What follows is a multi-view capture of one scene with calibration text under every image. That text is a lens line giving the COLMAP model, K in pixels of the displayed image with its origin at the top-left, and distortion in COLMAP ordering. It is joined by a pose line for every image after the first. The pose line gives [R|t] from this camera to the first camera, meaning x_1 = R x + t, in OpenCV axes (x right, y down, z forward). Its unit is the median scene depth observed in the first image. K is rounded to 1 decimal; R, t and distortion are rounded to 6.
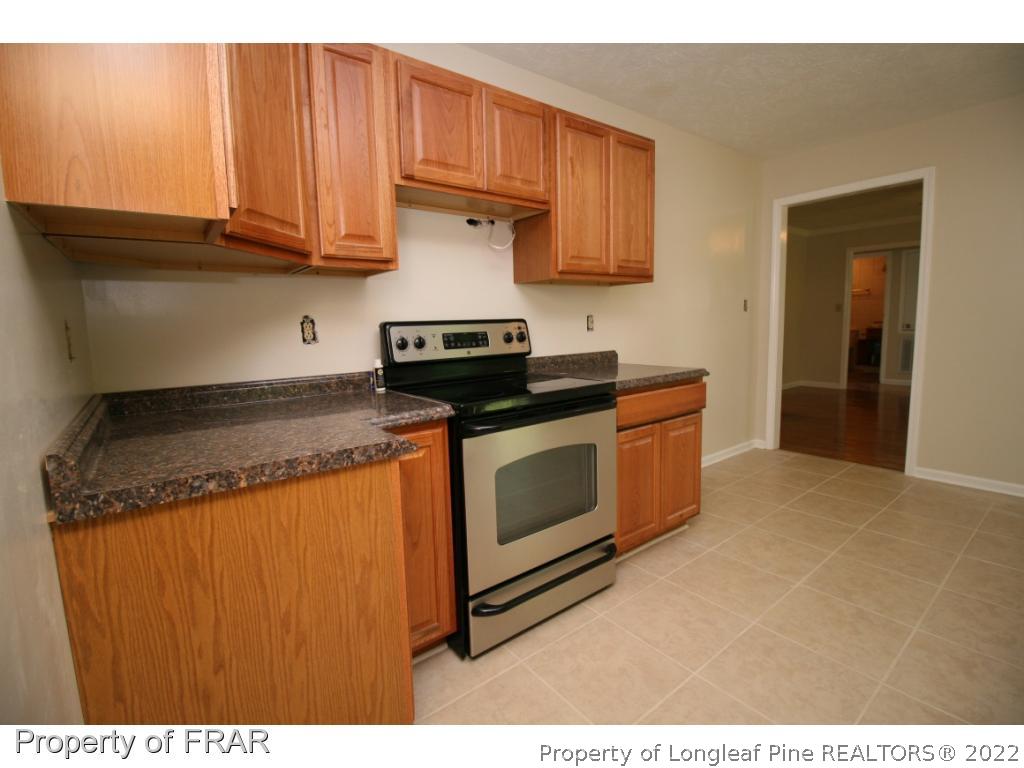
lens RADIAL K [[475.8, 0, 513.0], [0, 475.8, 380.4], [0, 0, 1]] dist [-0.001303, -0.011872]
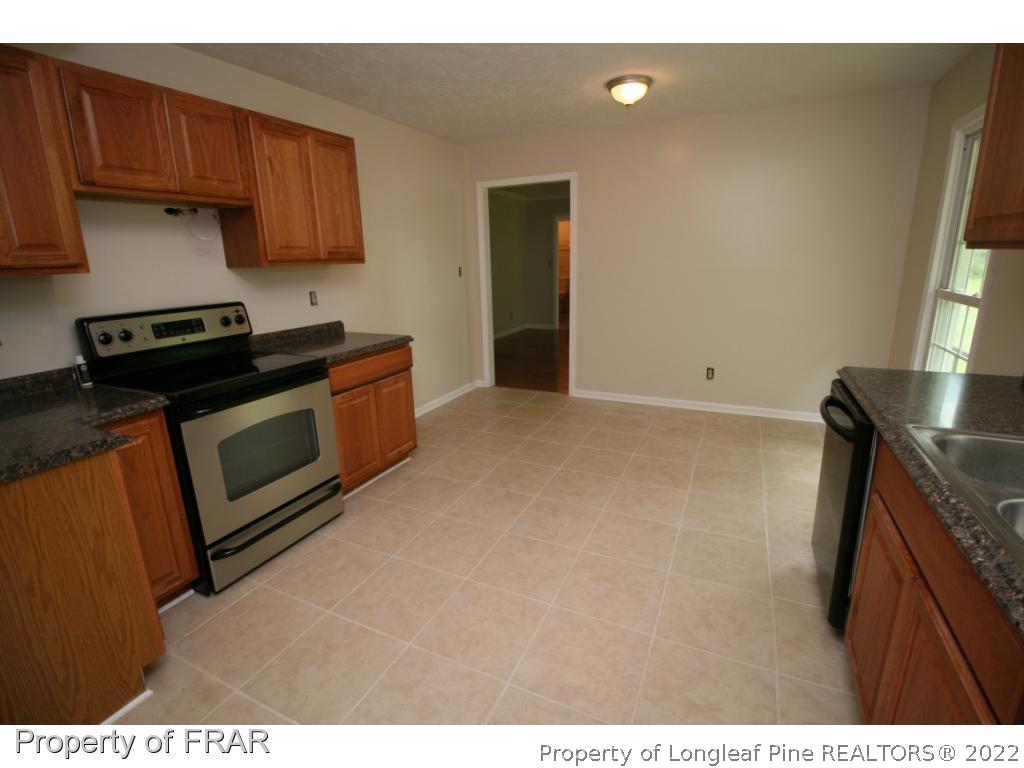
lens RADIAL K [[475.8, 0, 513.0], [0, 475.8, 380.4], [0, 0, 1]] dist [-0.001303, -0.011872]
pose [[0.890045, -0.107500, 0.443016, 0.091065], [0.055430, 0.990108, 0.128893, -0.067623], [-0.452490, -0.090164, 0.887200, -0.321192]]
